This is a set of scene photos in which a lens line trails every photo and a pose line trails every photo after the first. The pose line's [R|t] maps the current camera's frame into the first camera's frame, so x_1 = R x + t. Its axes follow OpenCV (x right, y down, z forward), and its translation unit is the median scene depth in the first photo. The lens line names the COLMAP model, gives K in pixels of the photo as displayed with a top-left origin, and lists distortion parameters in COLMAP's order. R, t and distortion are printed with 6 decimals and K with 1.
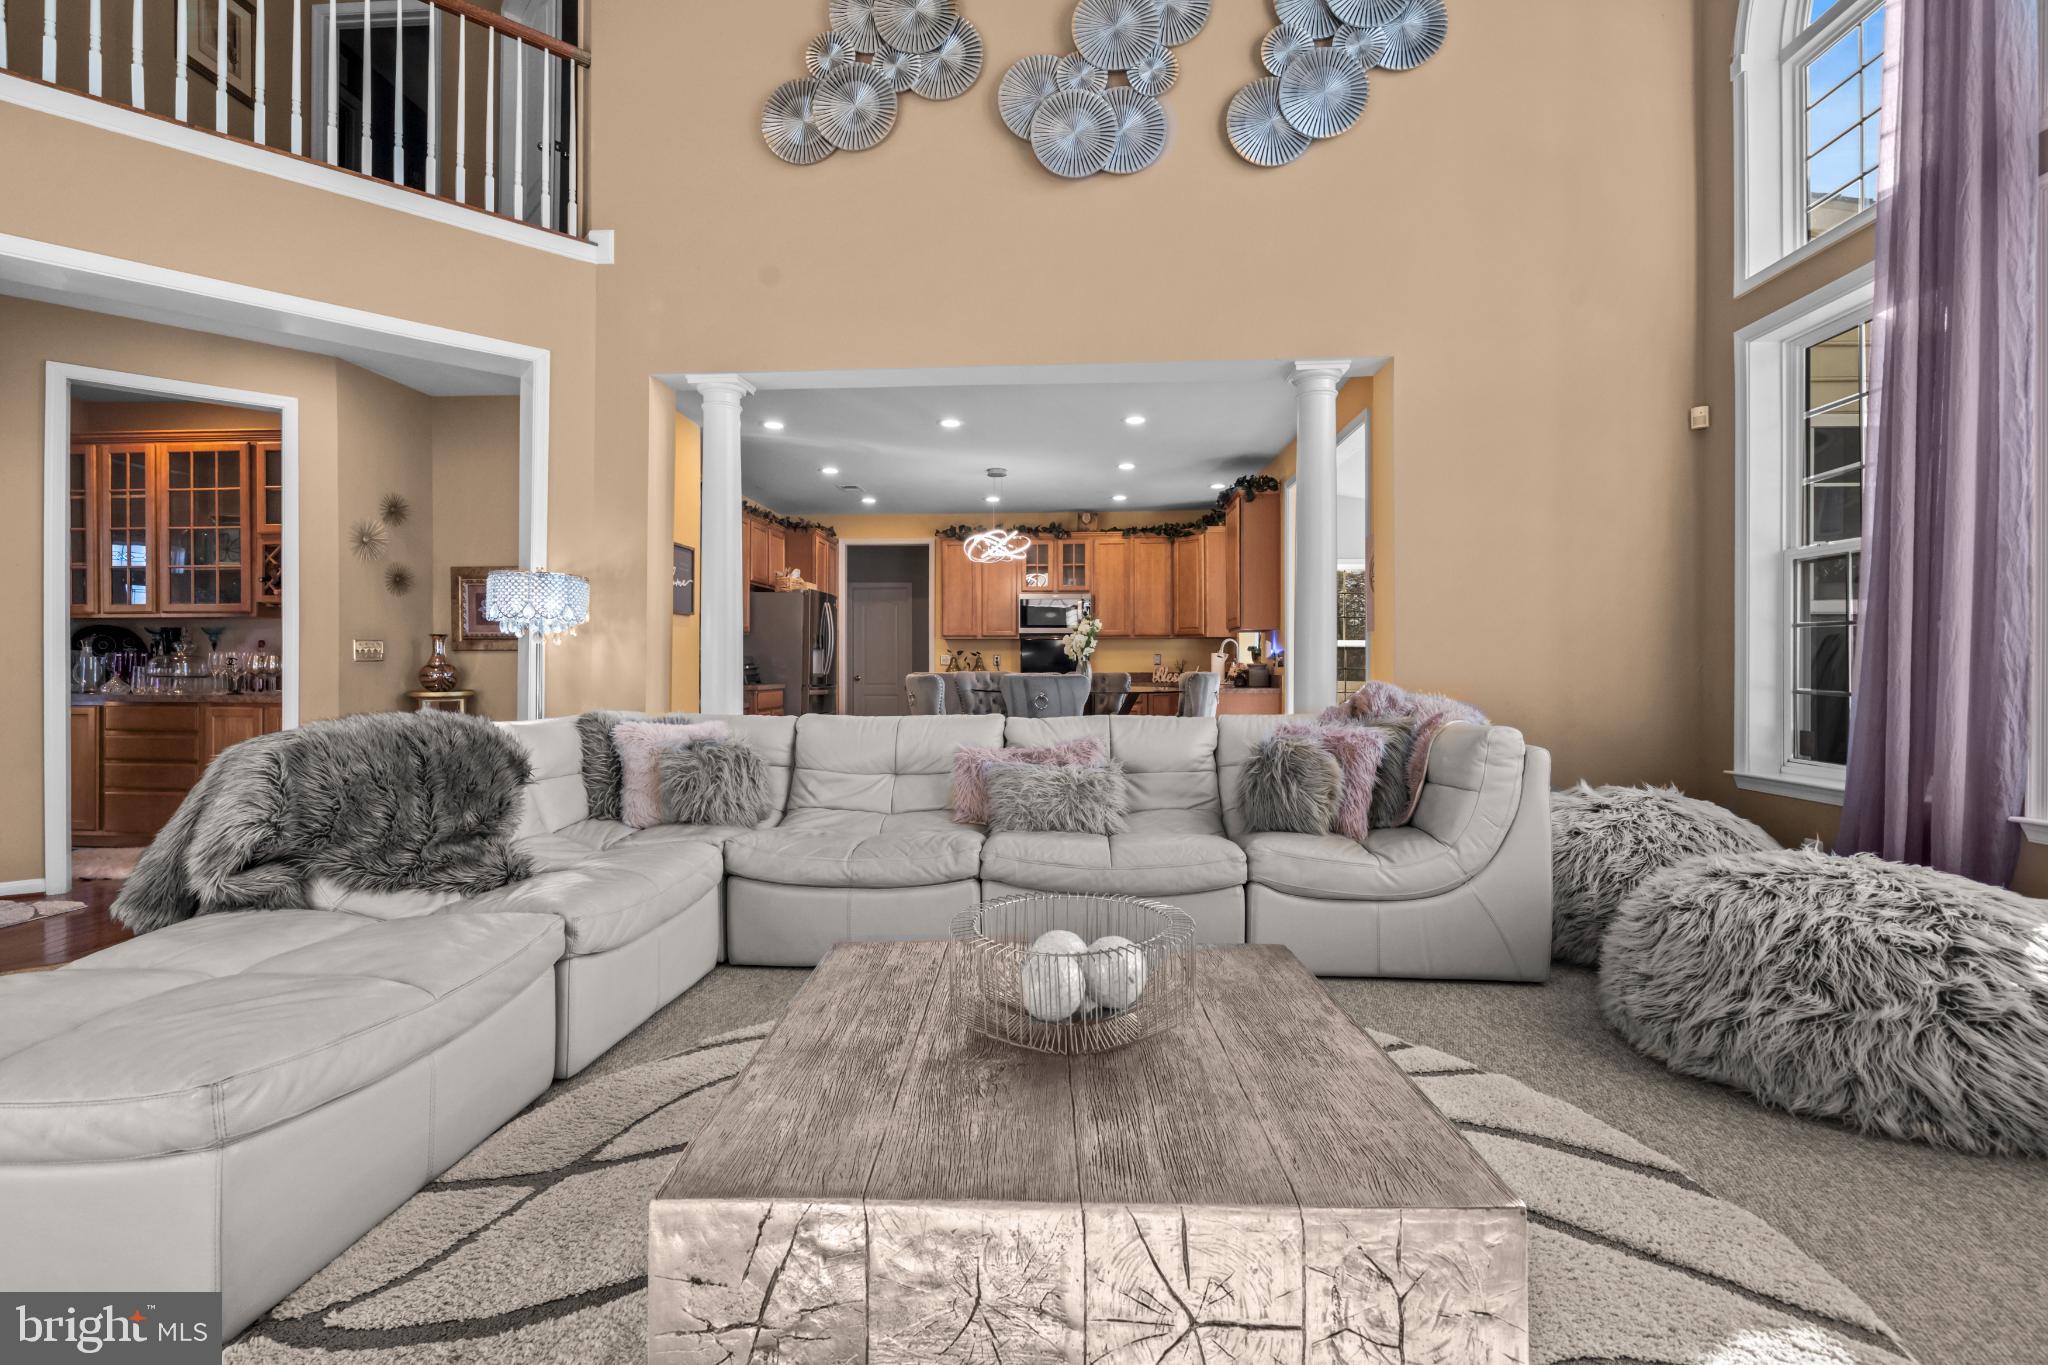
lens RADIAL K [[920.2, 0, 1013.0], [0, 920.2, 667.6], [0, 0, 1]] dist [-0.002356, -0.000765]
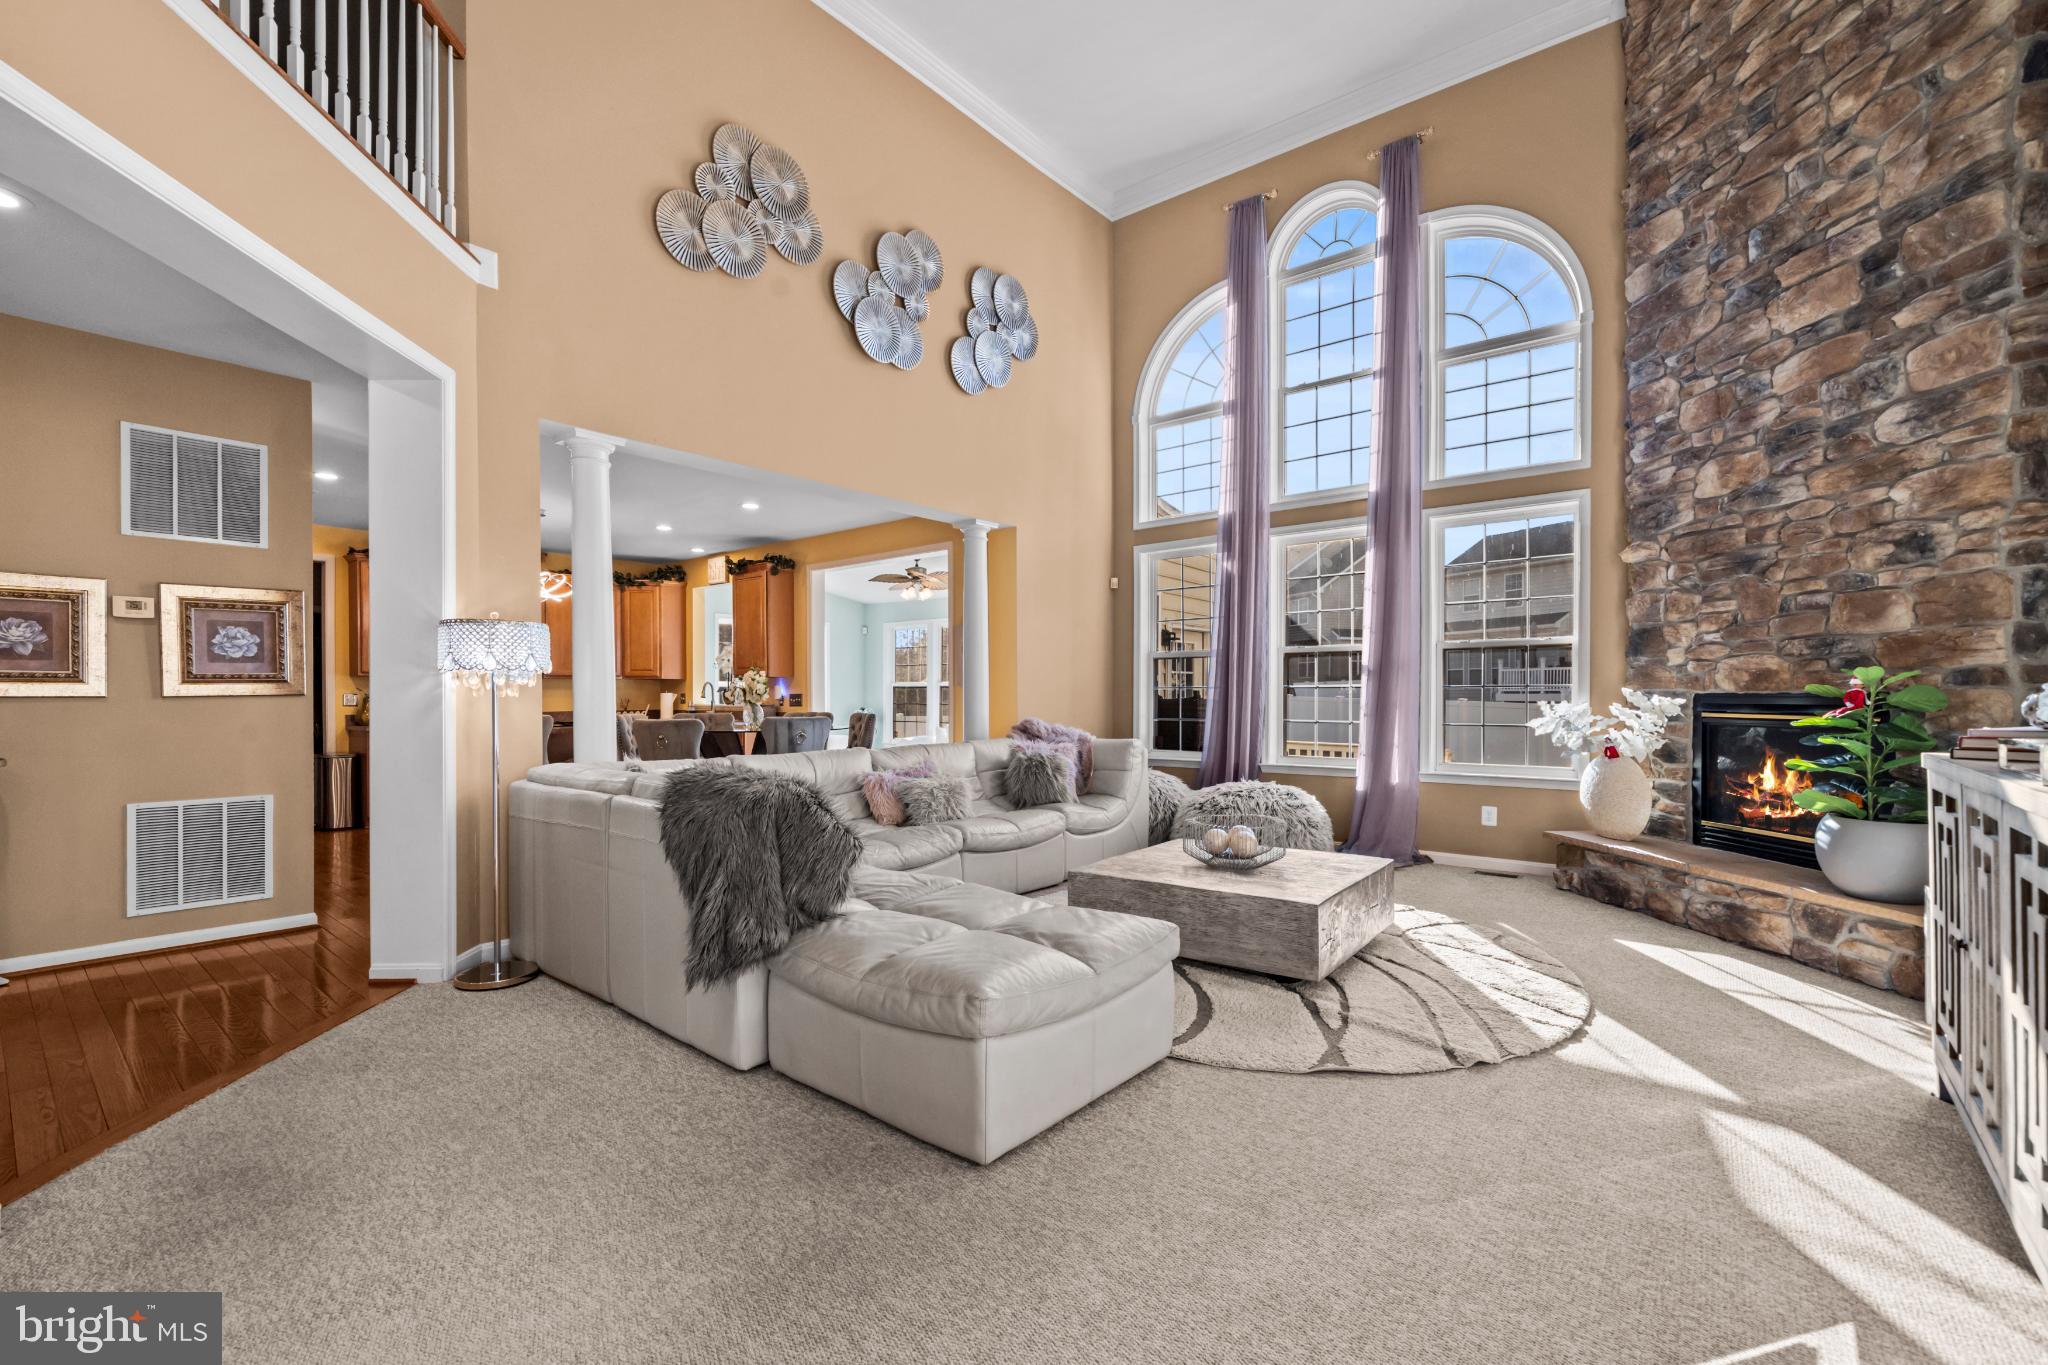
lens RADIAL K [[881.1, 0, 1024.3], [0, 881.1, 696.5], [0, 0, 1]] dist [0.001207, 0.000158]
pose [[0.583601, 0.001285, 0.812040, -0.881540], [0.000944, 0.999997, -0.002261, -0.019422], [-0.812040, 0.002086, 0.583598, 0.035038]]
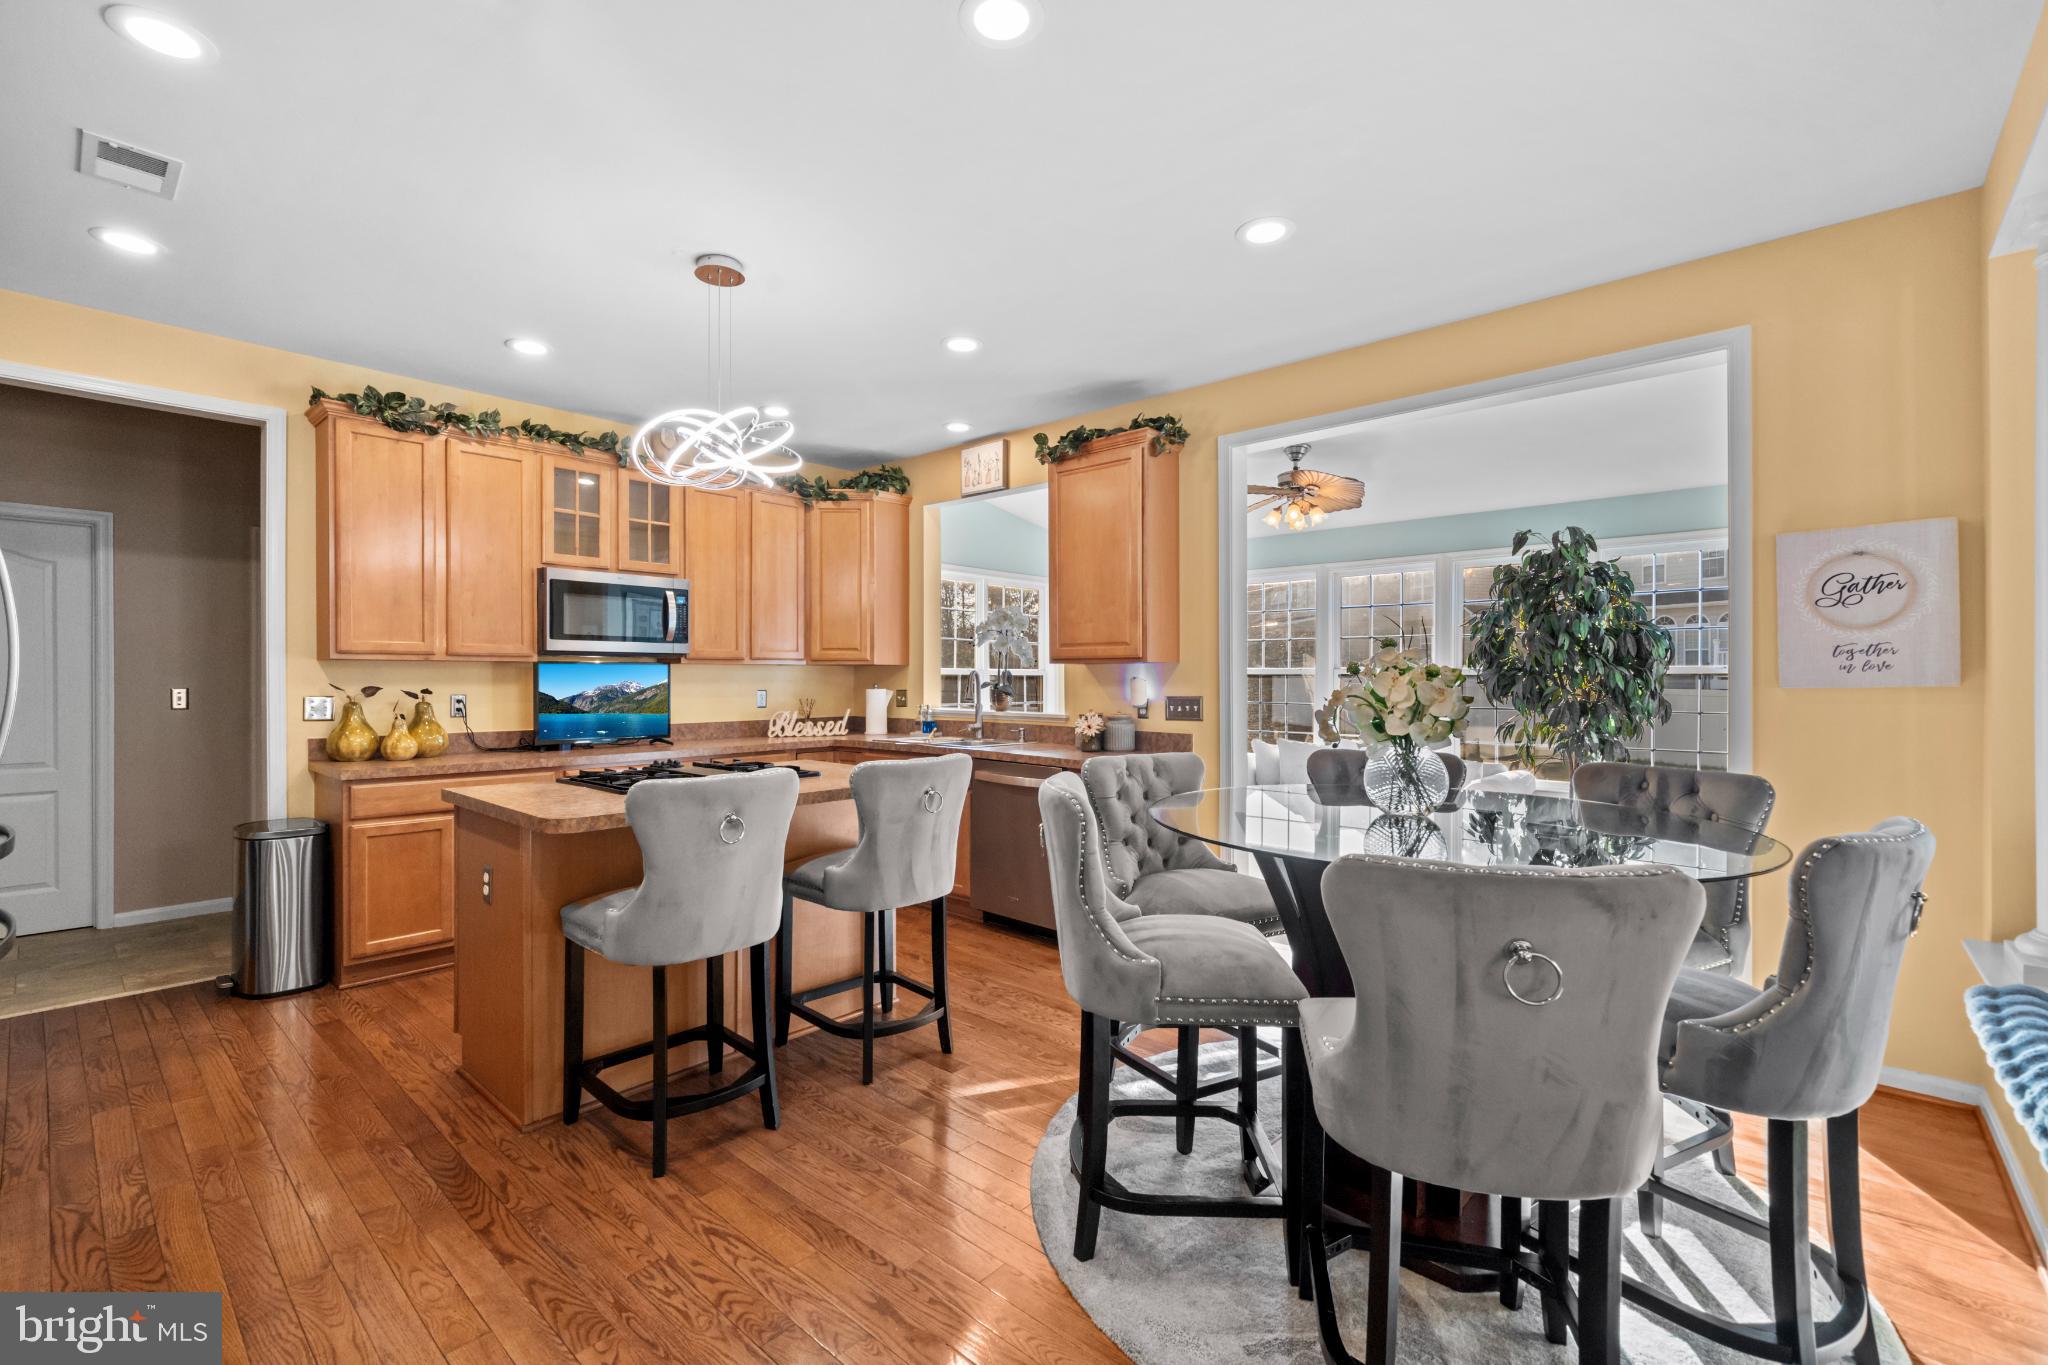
lens RADIAL K [[889.1, 0, 1018.3], [0, 889.1, 672.6], [0, 0, 1]] dist [-0.001476, -0.000115]
pose [[0.622456, 0.005871, 0.782633, -0.452278], [-0.001247, 0.999978, -0.006510, -0.051482], [-0.782654, 0.003077, 0.622449, 1.185124]]
